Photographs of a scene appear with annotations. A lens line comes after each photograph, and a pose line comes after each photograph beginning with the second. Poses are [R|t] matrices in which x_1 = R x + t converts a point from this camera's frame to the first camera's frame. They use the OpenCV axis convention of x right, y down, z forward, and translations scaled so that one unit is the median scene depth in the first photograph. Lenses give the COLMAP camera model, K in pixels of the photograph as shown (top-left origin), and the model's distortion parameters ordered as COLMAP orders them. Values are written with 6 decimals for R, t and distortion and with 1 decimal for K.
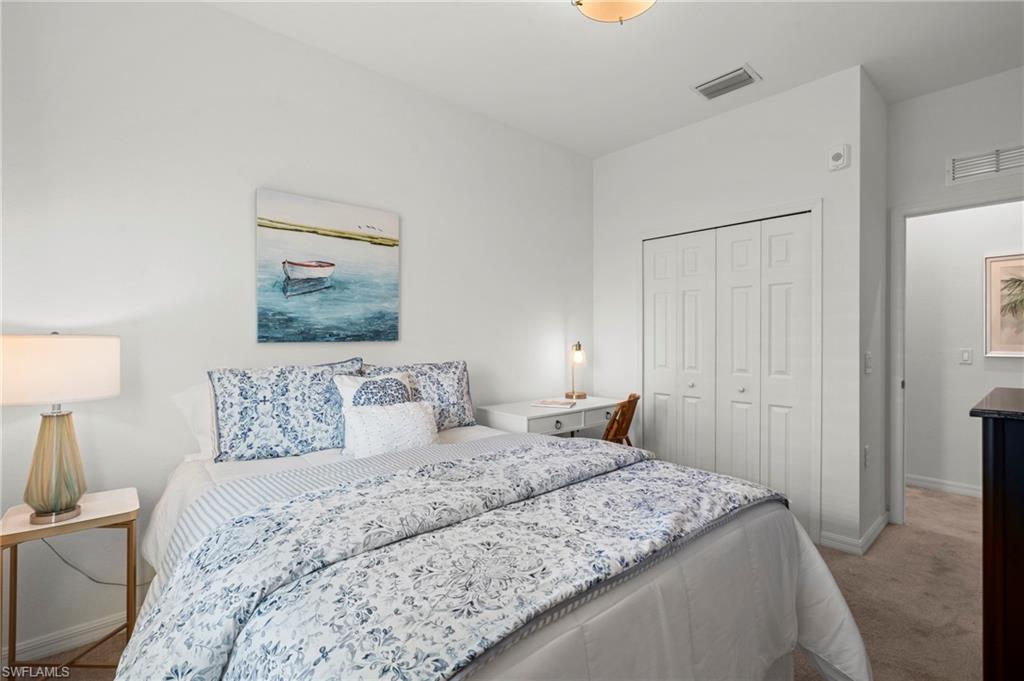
lens RADIAL K [[467.3, 0, 517.1], [0, 467.3, 341.1], [0, 0, 1]] dist [-0.006651, 0.002424]
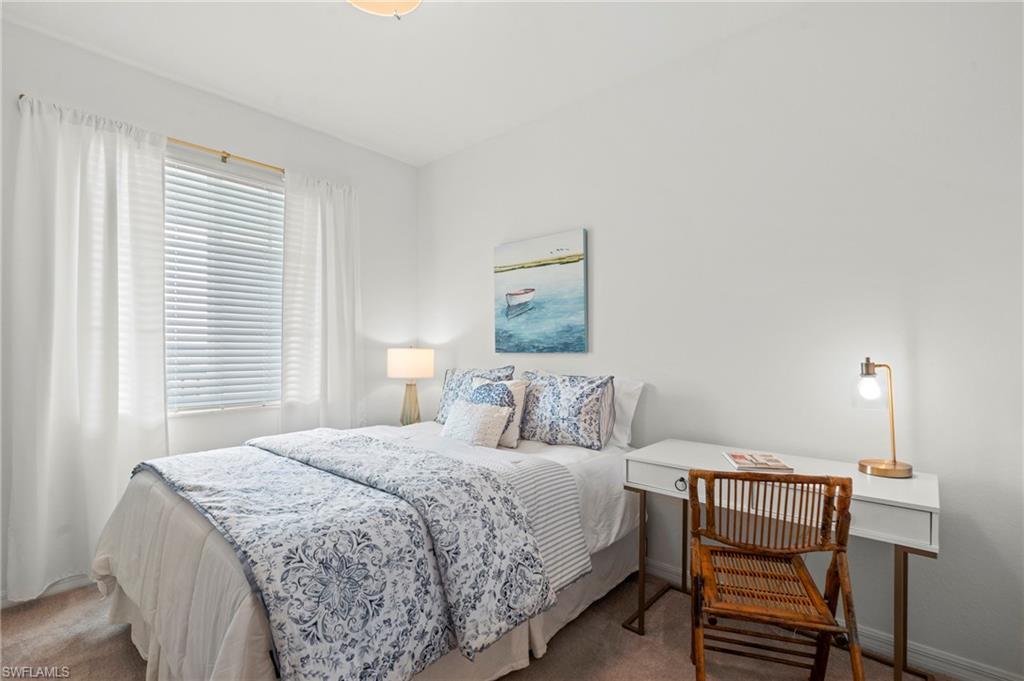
lens RADIAL K [[467.3, 0, 514.0], [0, 467.3, 346.7], [0, 0, 1]] dist [-0.006651, 0.002424]
pose [[0.115053, -0.008946, -0.993319, 0.810512], [-0.014564, 0.999837, -0.010692, -0.000525], [0.993253, 0.015697, 0.114904, 0.805300]]
